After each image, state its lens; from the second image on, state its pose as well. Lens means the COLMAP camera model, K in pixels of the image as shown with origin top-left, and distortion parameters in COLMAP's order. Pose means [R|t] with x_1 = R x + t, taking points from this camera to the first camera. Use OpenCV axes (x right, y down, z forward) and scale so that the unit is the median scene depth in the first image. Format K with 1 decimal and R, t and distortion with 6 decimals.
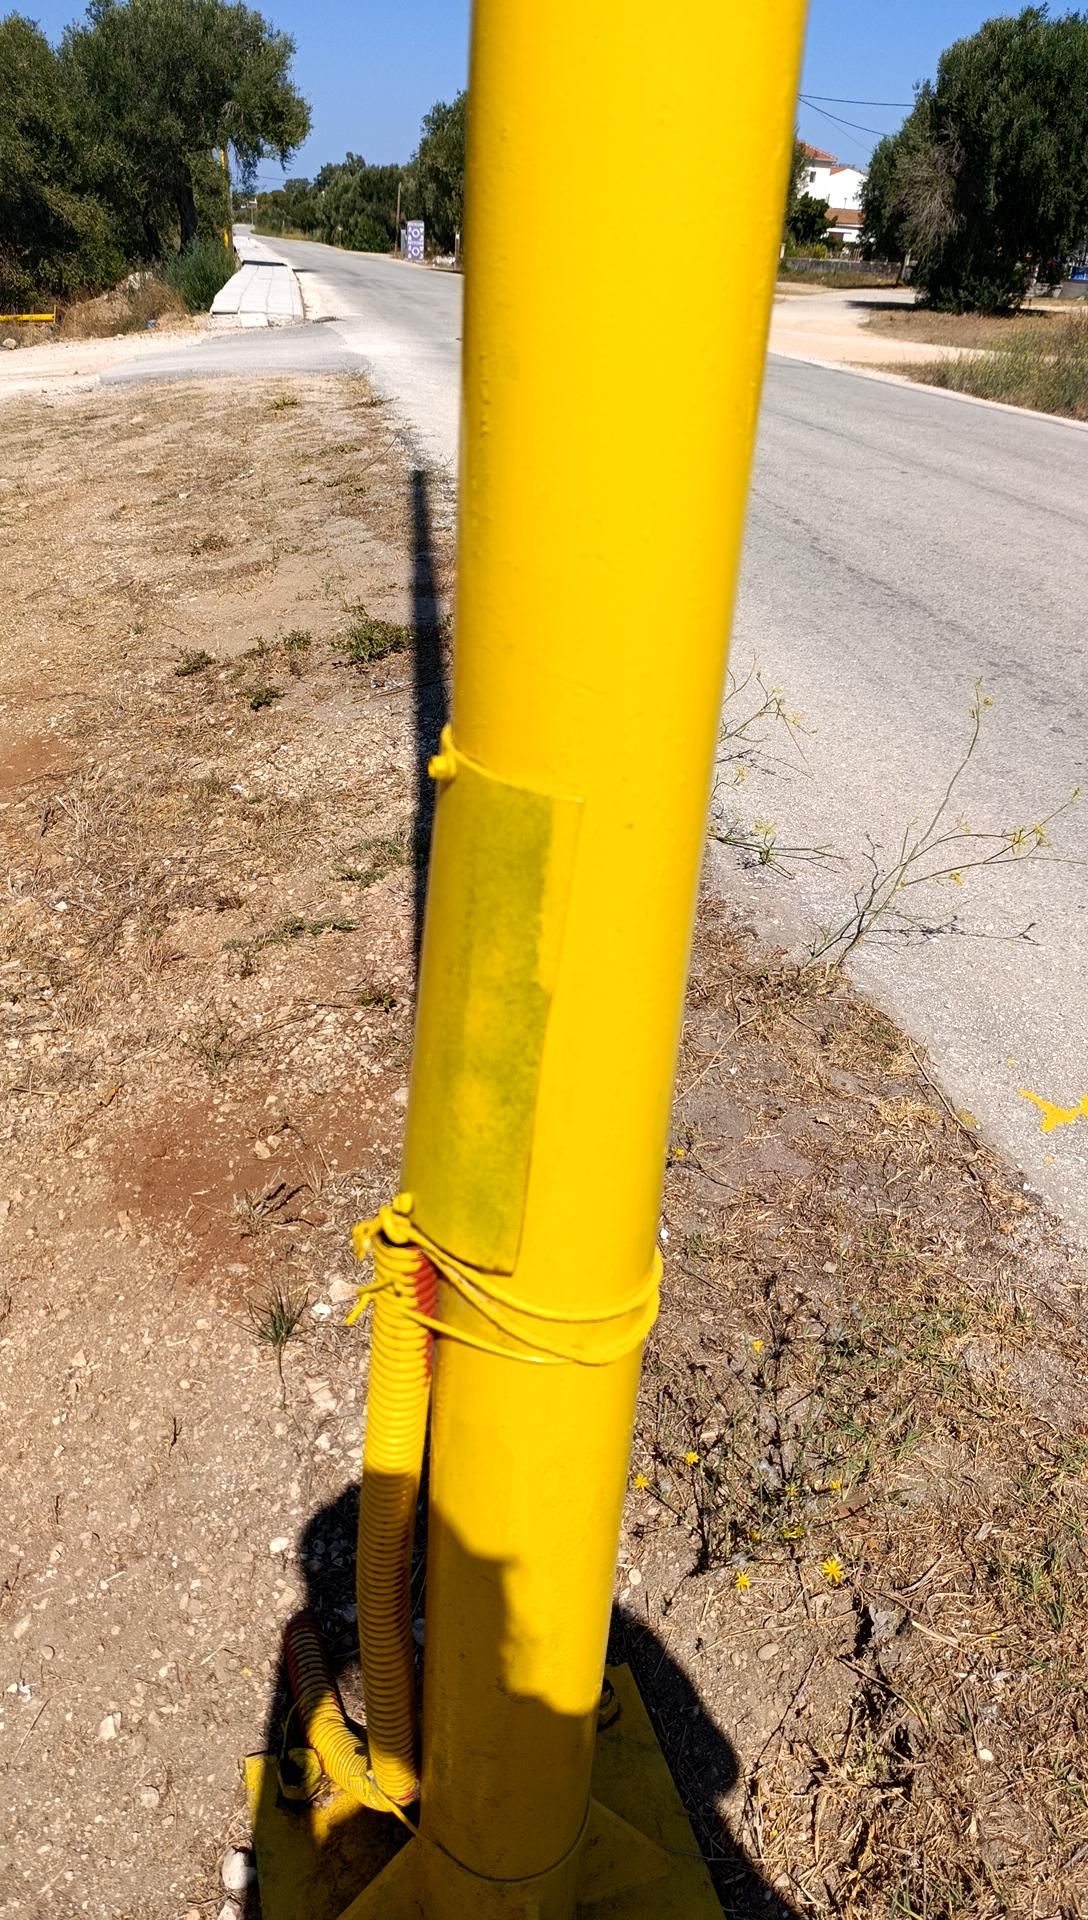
lens RADIAL K [[1371.0, 0, 595.4], [0, 1371.0, 938.0], [0, 0, 1]] dist [0.016759, -0.005947]
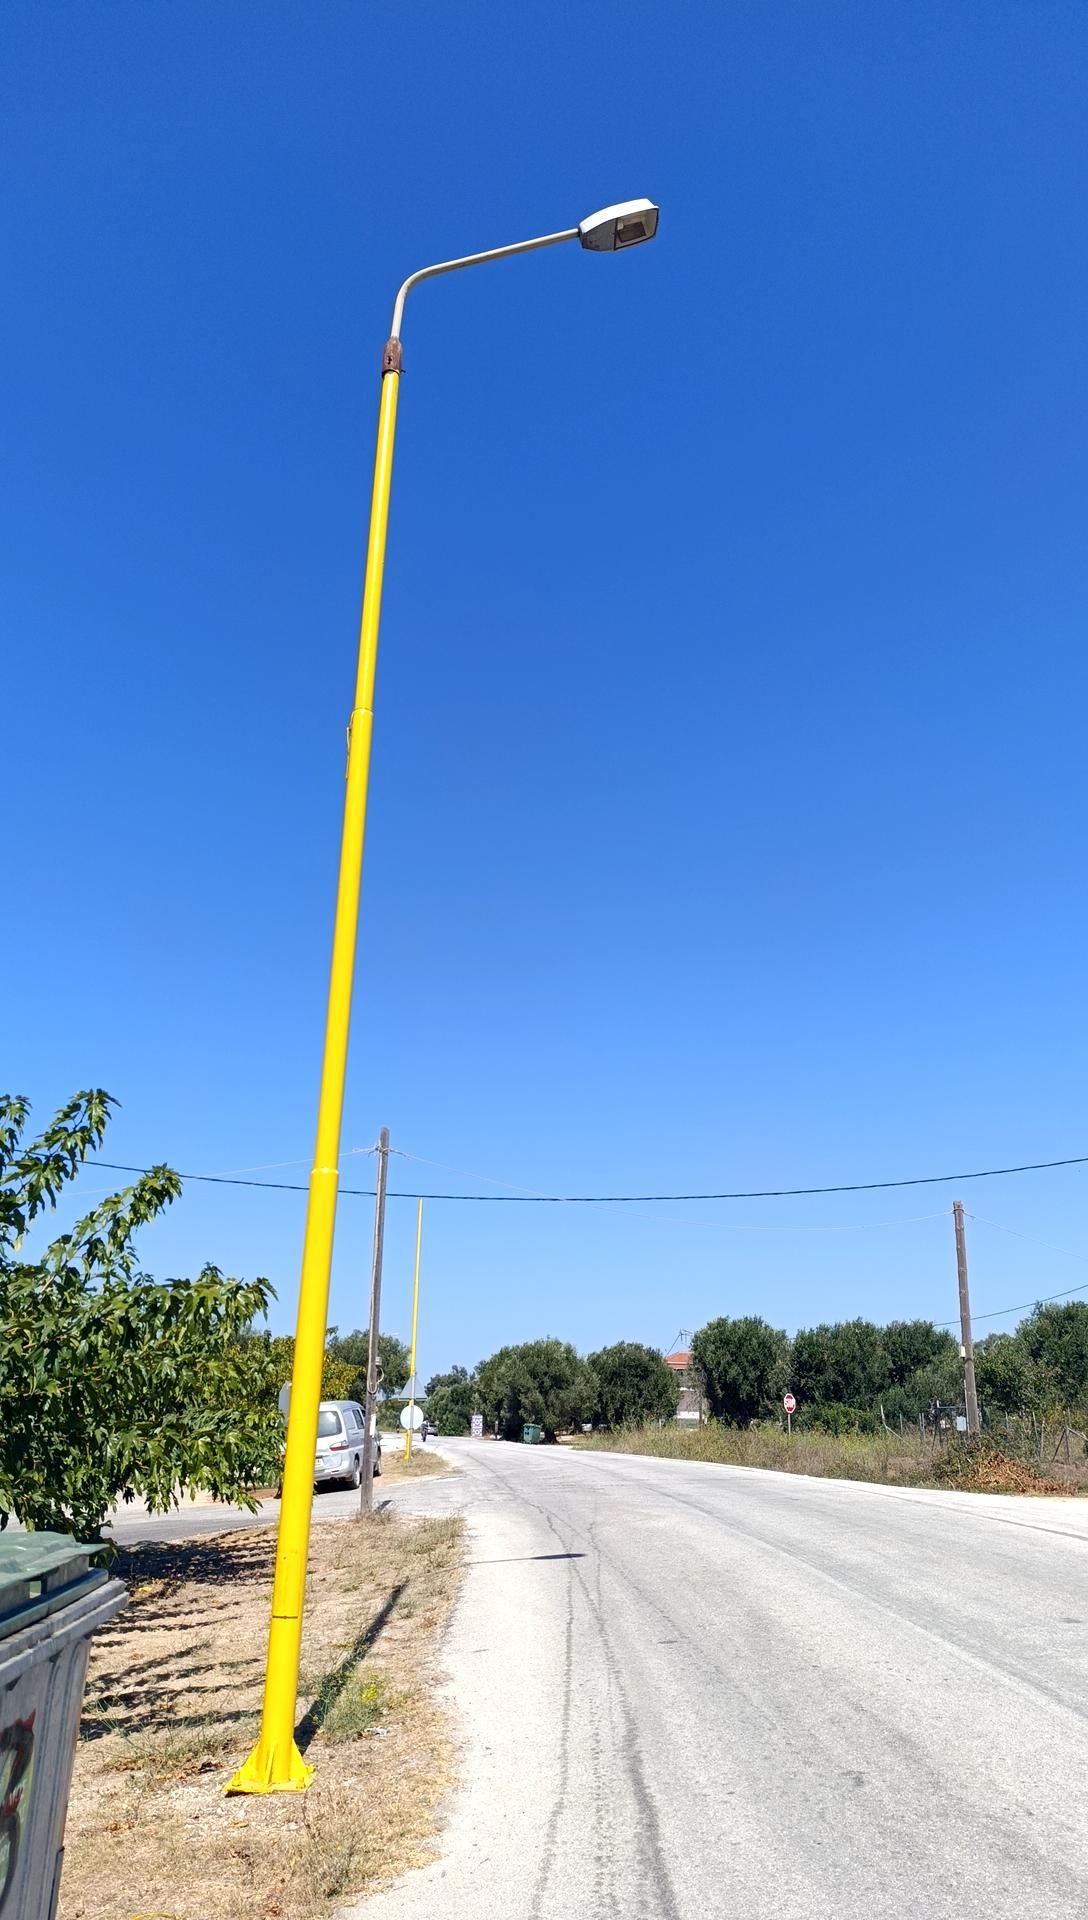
lens RADIAL K [[1371.0, 0, 595.4], [0, 1371.0, 938.0], [0, 0, 1]] dist [0.016759, -0.005947]
pose [[0.996742, -0.068919, -0.041904, 0.245308], [0.017240, 0.689557, -0.724026, 0.587701], [0.078794, 0.720944, 0.688499, -1.125636]]
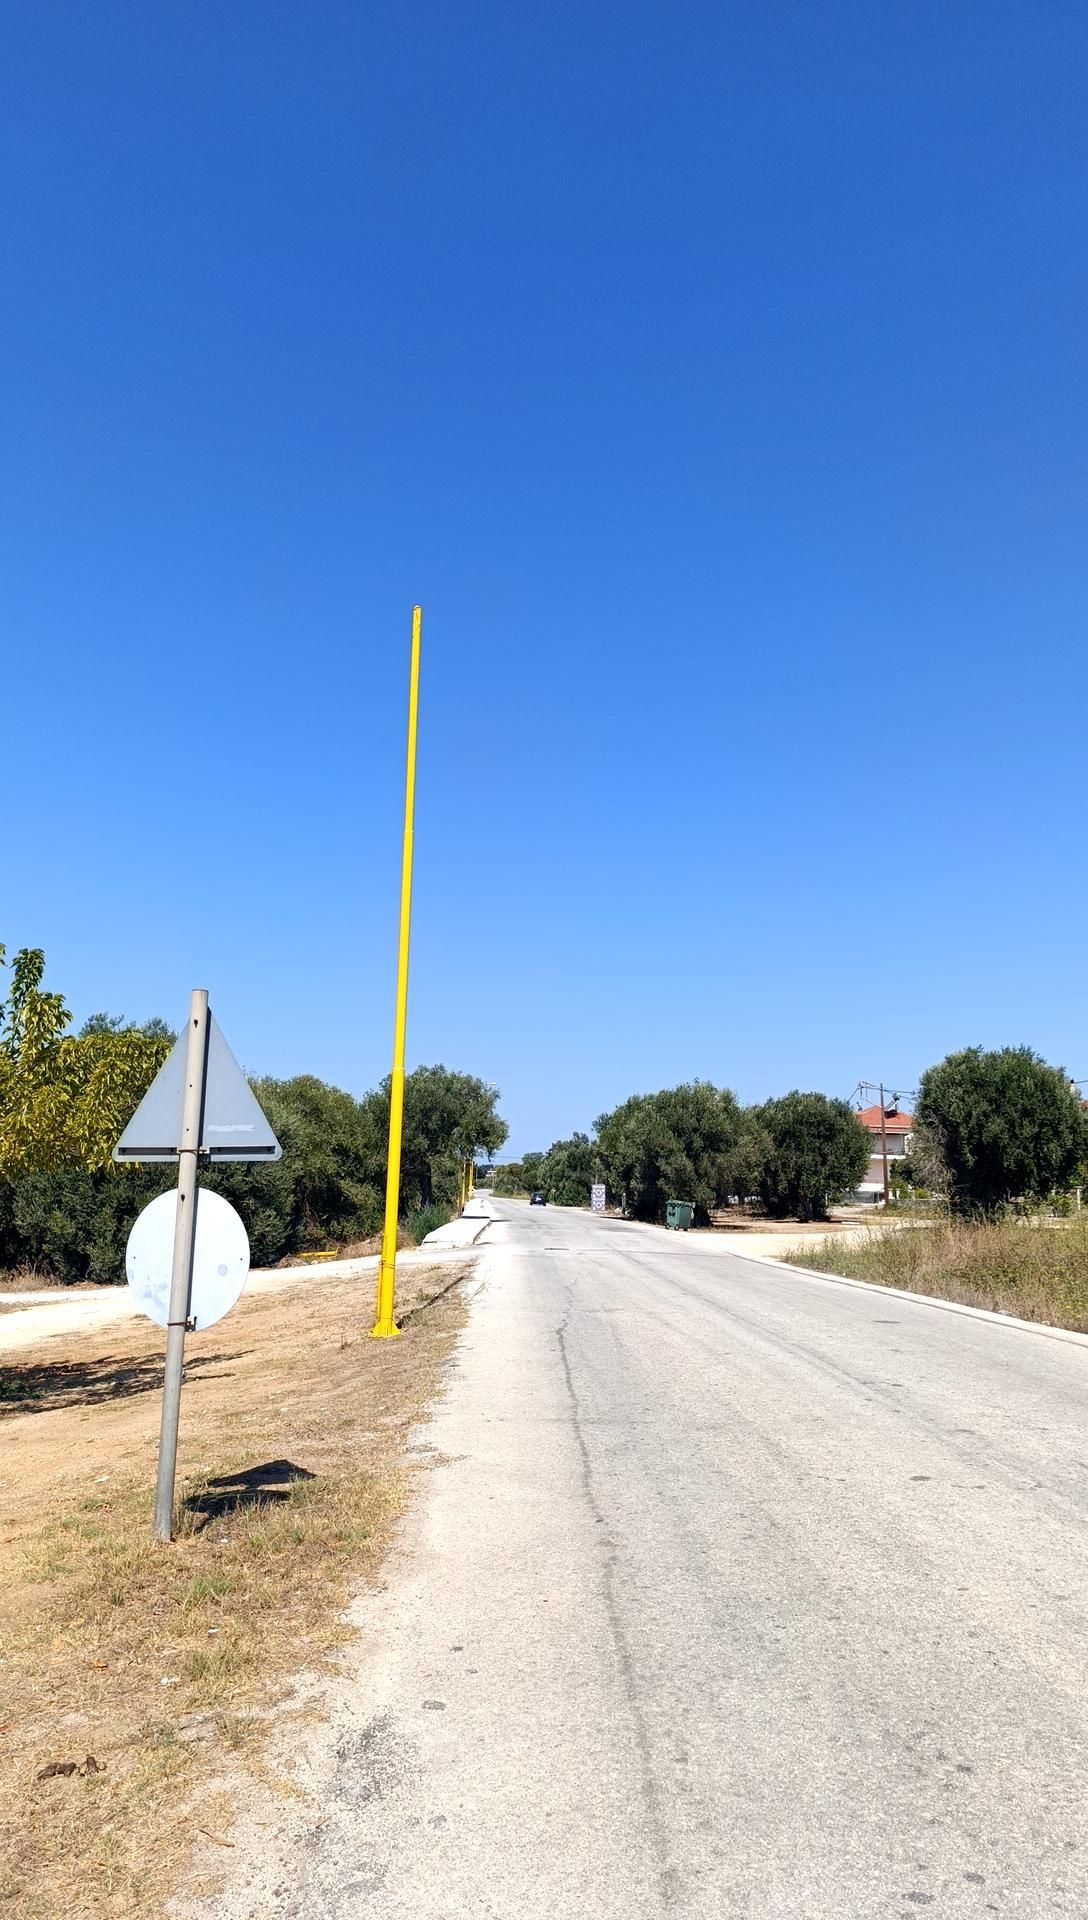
lens RADIAL K [[1354.8, 0, 544.0], [0, 1354.8, 960.0], [0, 0, 1]] dist [-0.000675, -0.002079]
pose [[0.982243, -0.069038, -0.174448, 0.119584], [-0.048697, 0.804149, -0.592429, 0.164122], [0.181182, 0.590405, 0.786508, -0.331002]]
